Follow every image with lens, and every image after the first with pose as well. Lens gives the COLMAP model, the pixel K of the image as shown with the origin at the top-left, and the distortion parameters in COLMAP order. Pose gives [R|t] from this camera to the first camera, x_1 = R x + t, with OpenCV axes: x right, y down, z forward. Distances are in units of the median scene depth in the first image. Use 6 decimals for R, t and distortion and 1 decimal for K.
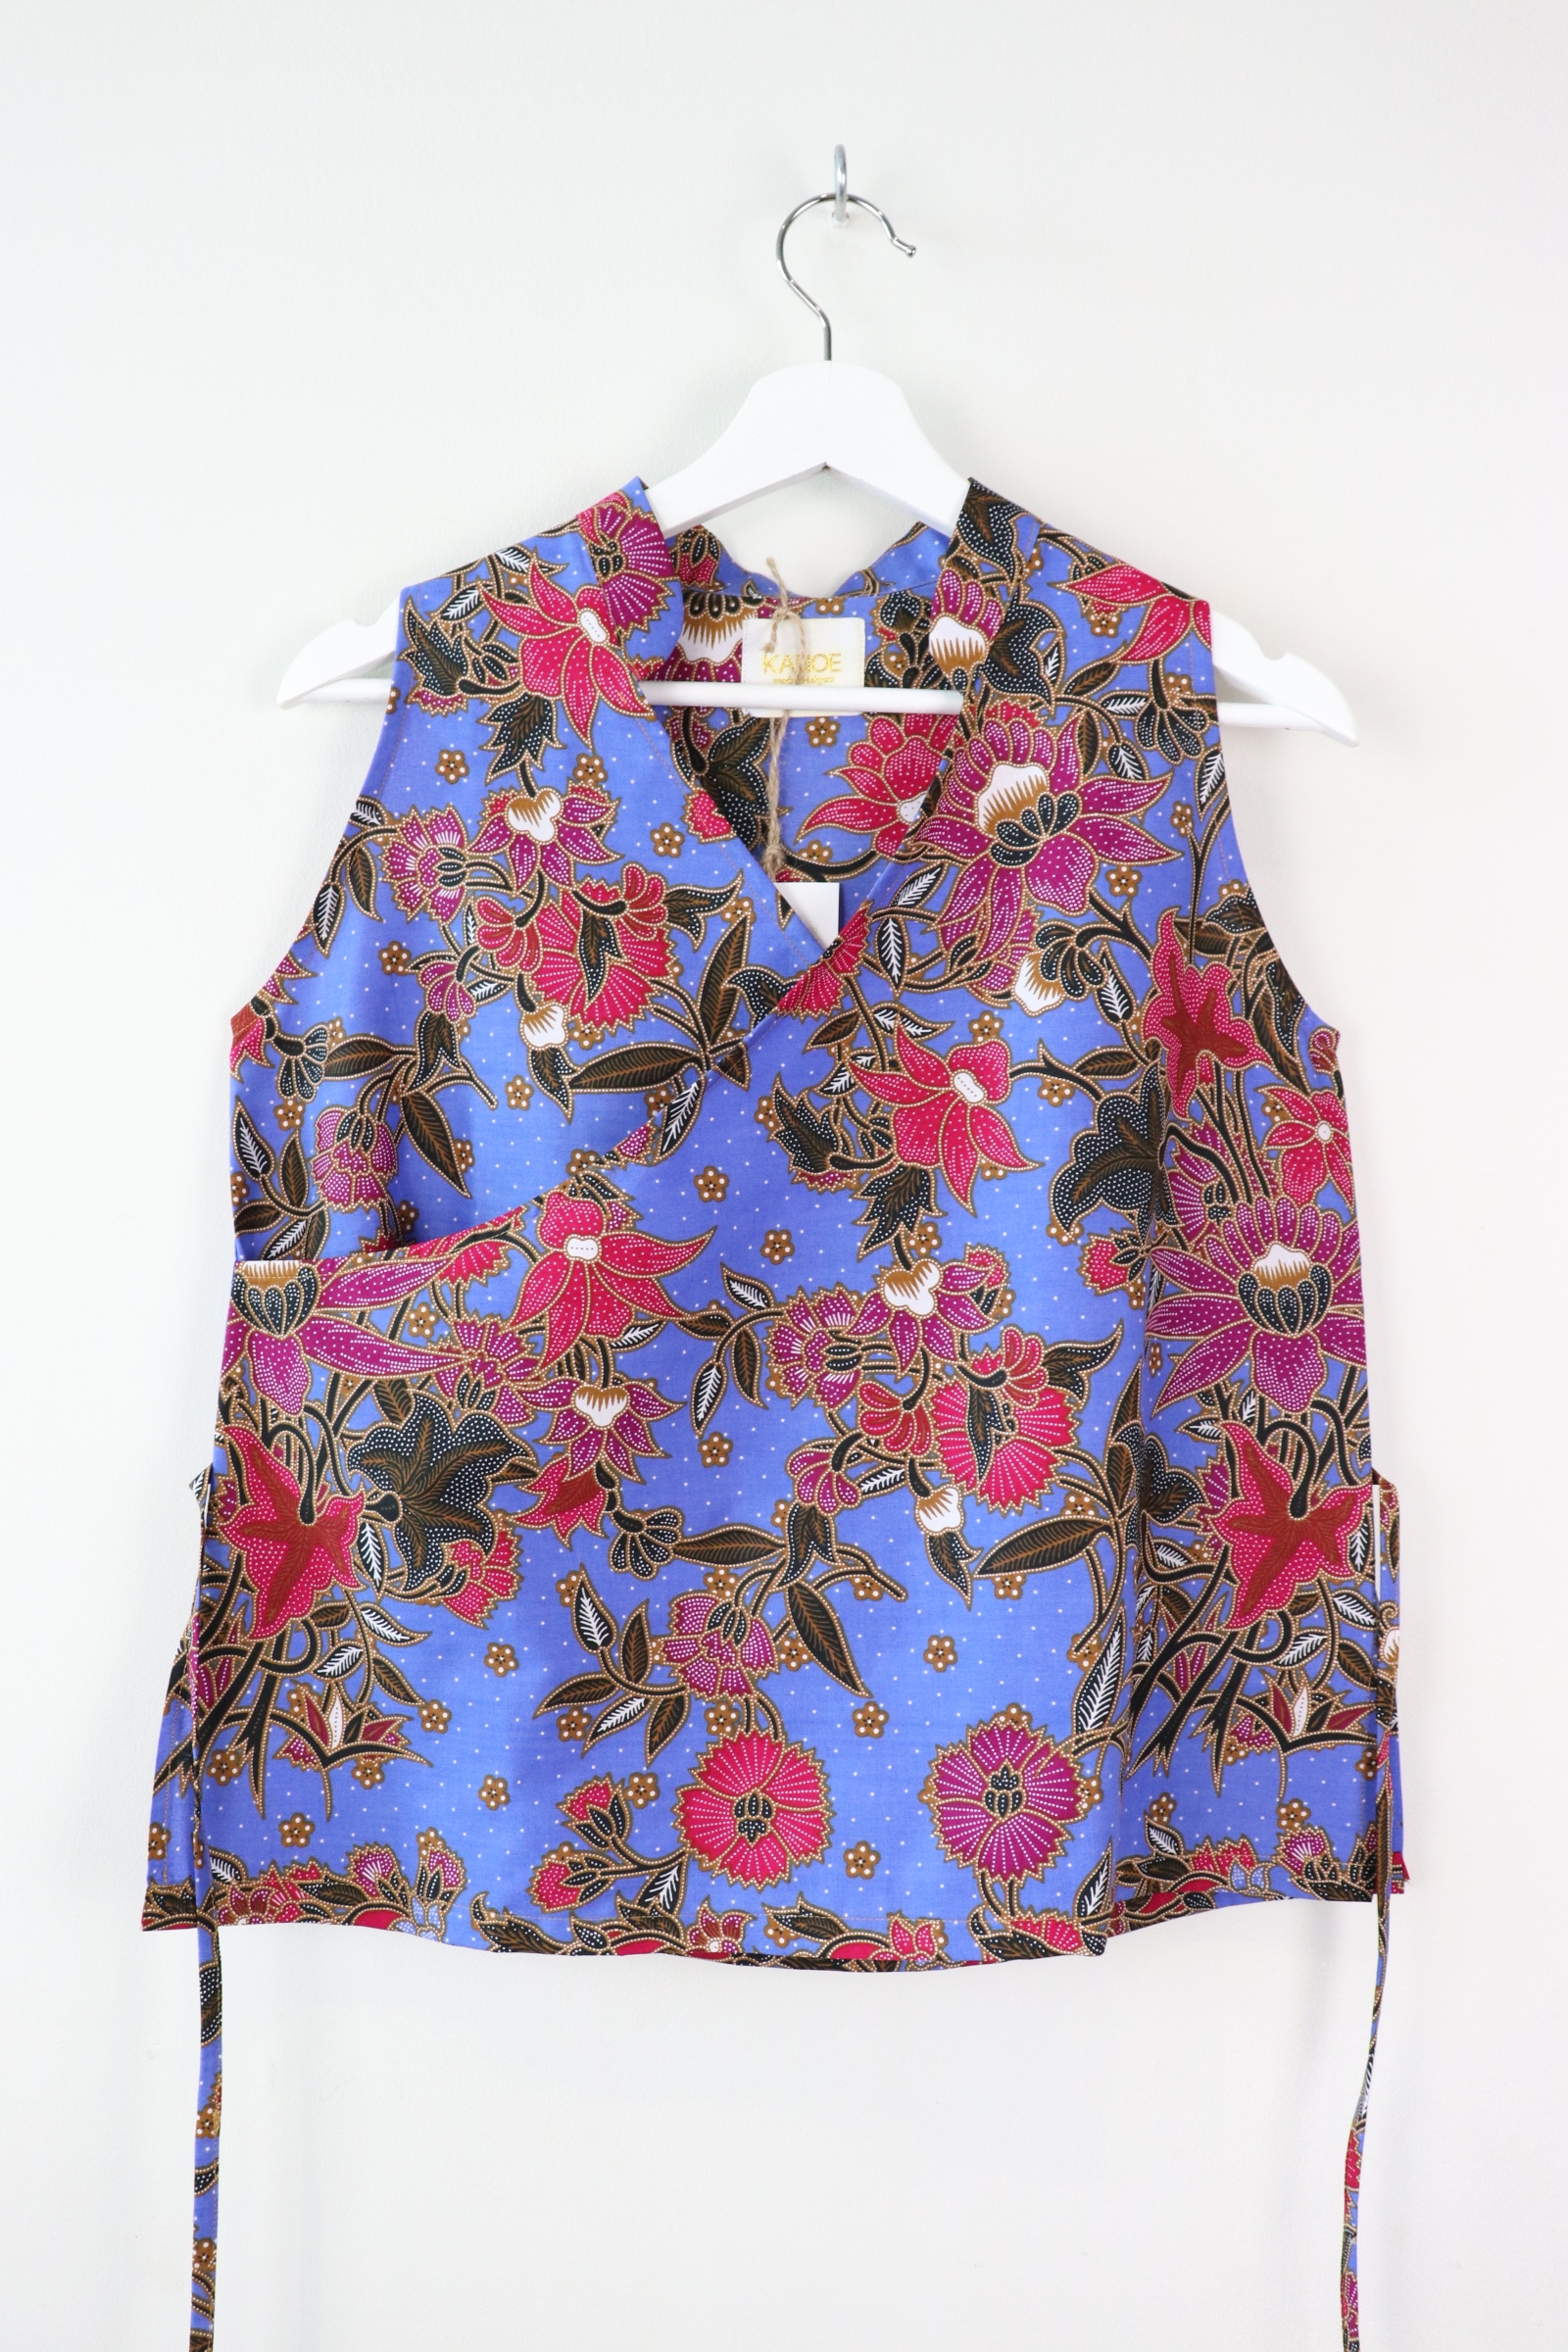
lens RADIAL K [[2075.6, 0, 808.8], [0, 2075.6, 1154.7], [0, 0, 1]] dist [-0.220768, 0.209859]
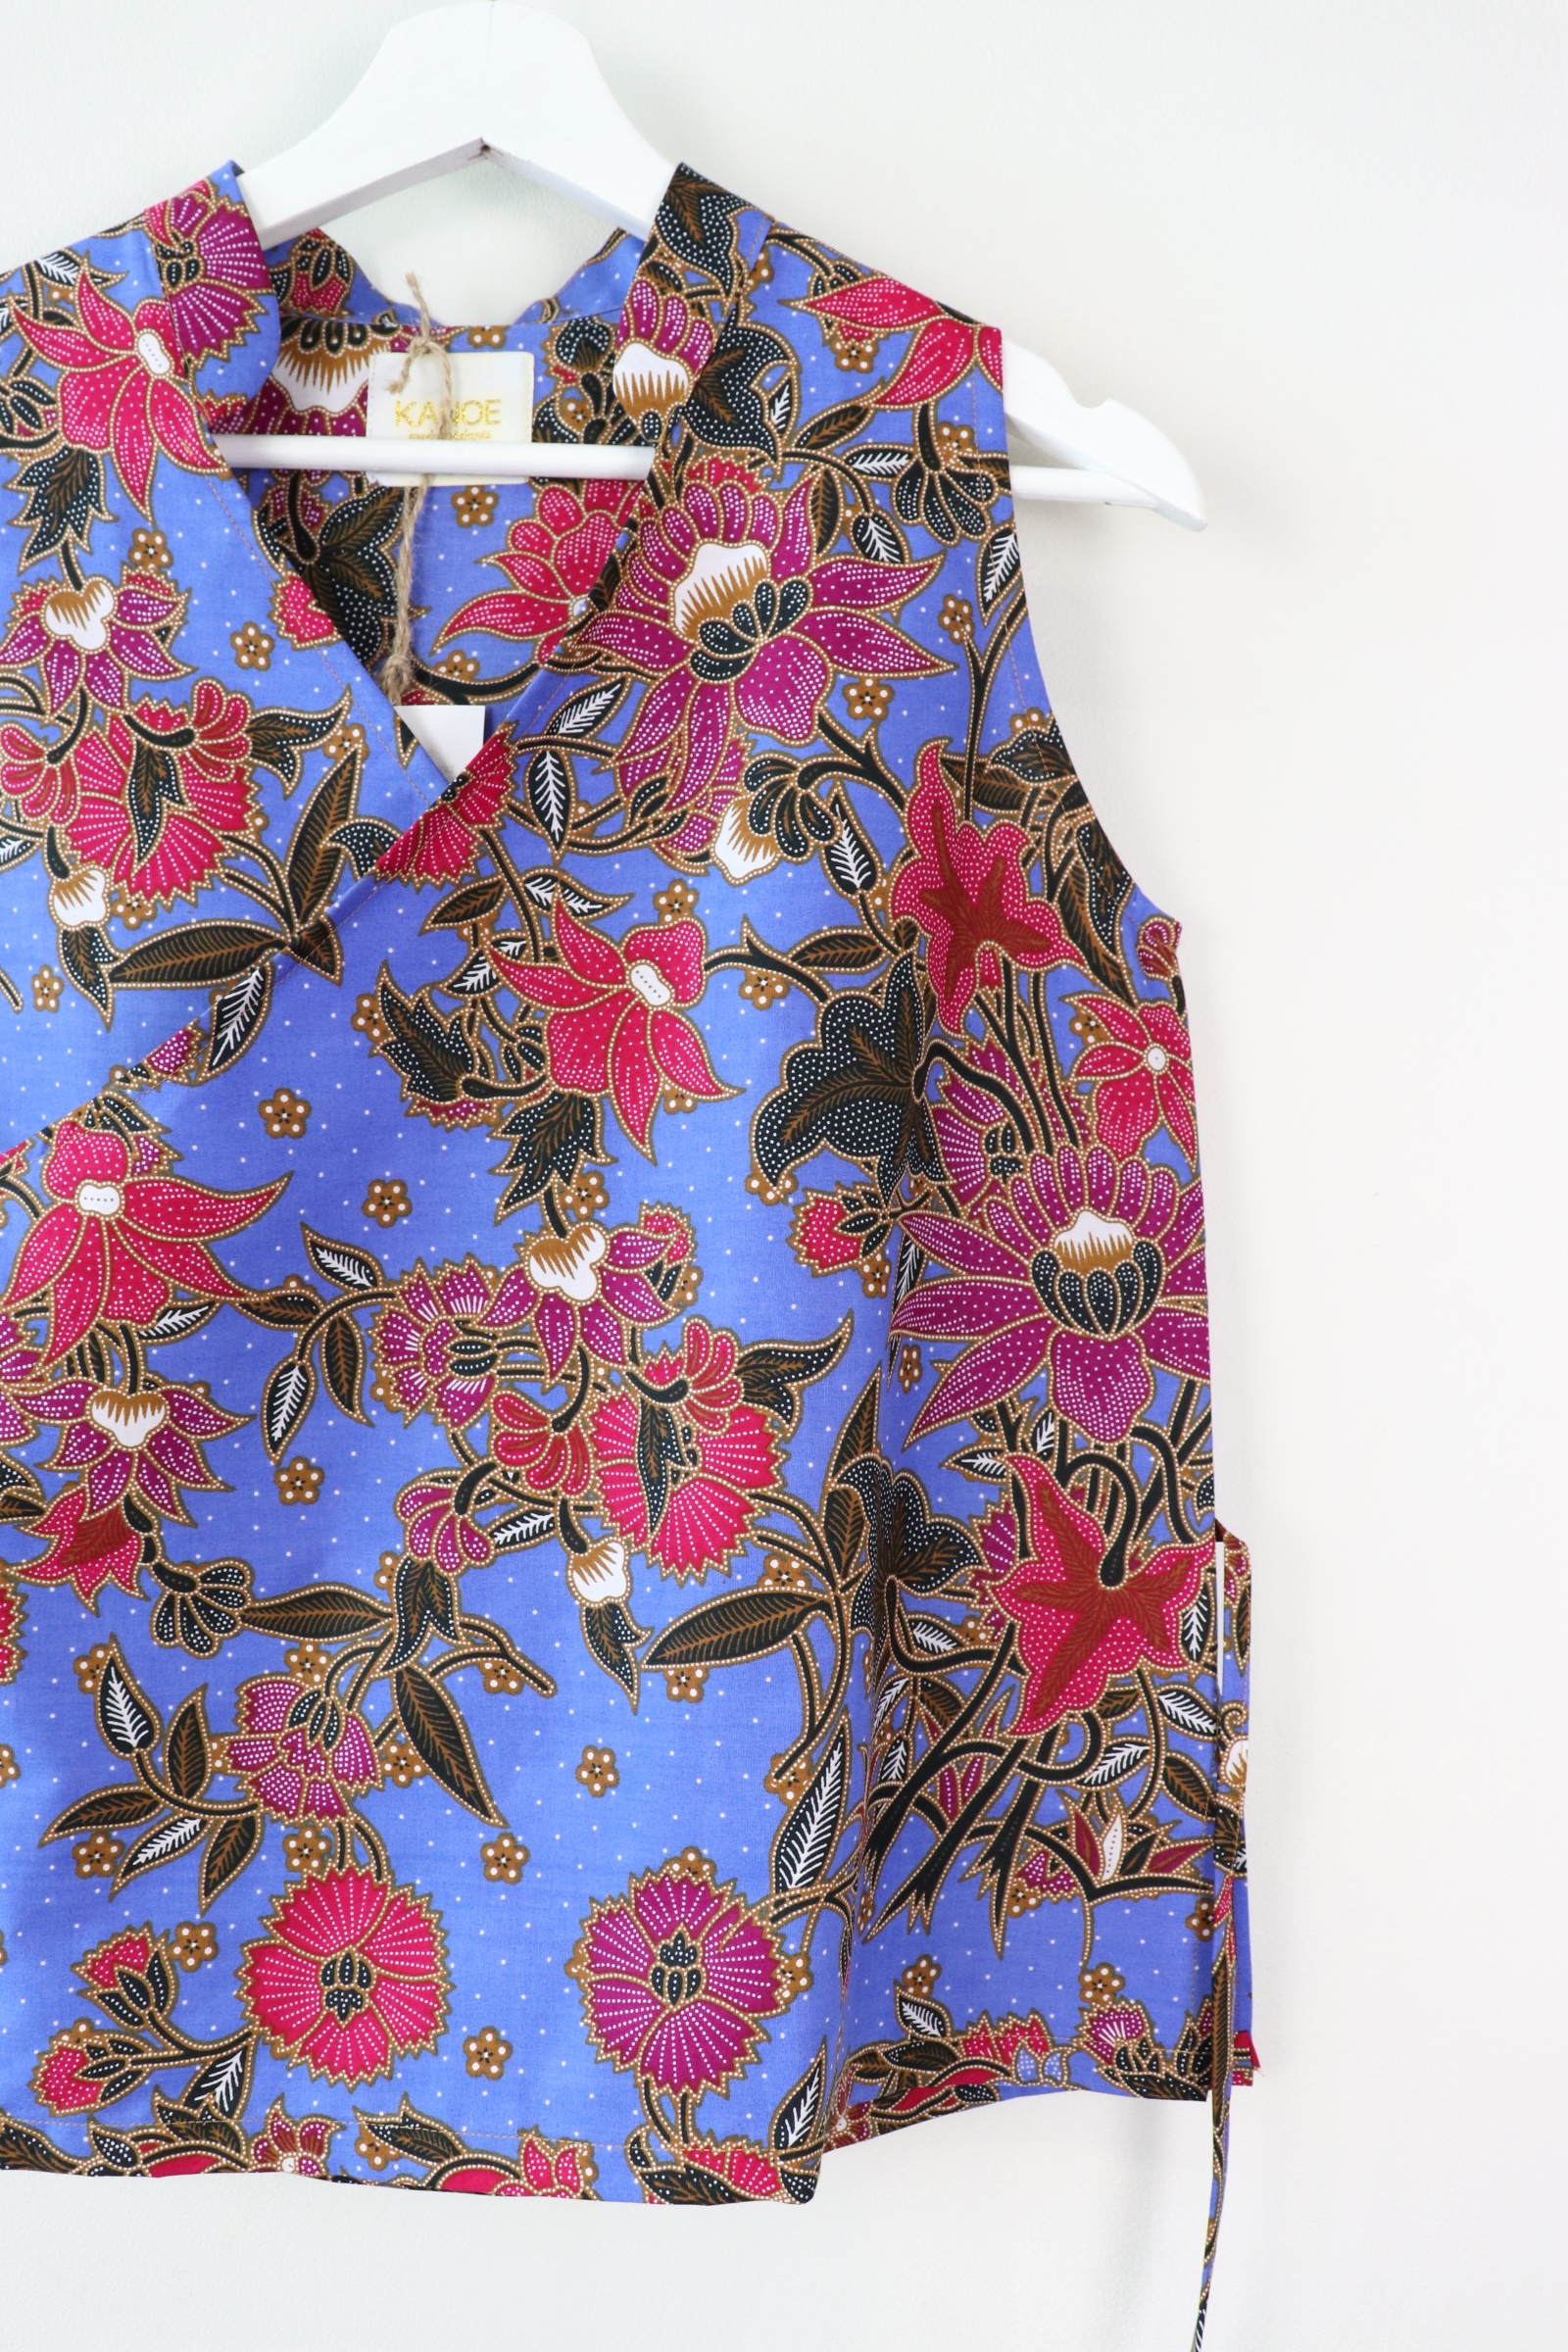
lens RADIAL K [[2075.6, 0, 808.8], [0, 2075.6, 1154.7], [0, 0, 1]] dist [-0.220768, 0.209859]
pose [[0.999611, 0.013532, 0.024403, 0.115756], [-0.013708, 0.999881, 0.007060, 0.020688], [-0.024305, -0.007392, 0.999677, 0.280763]]
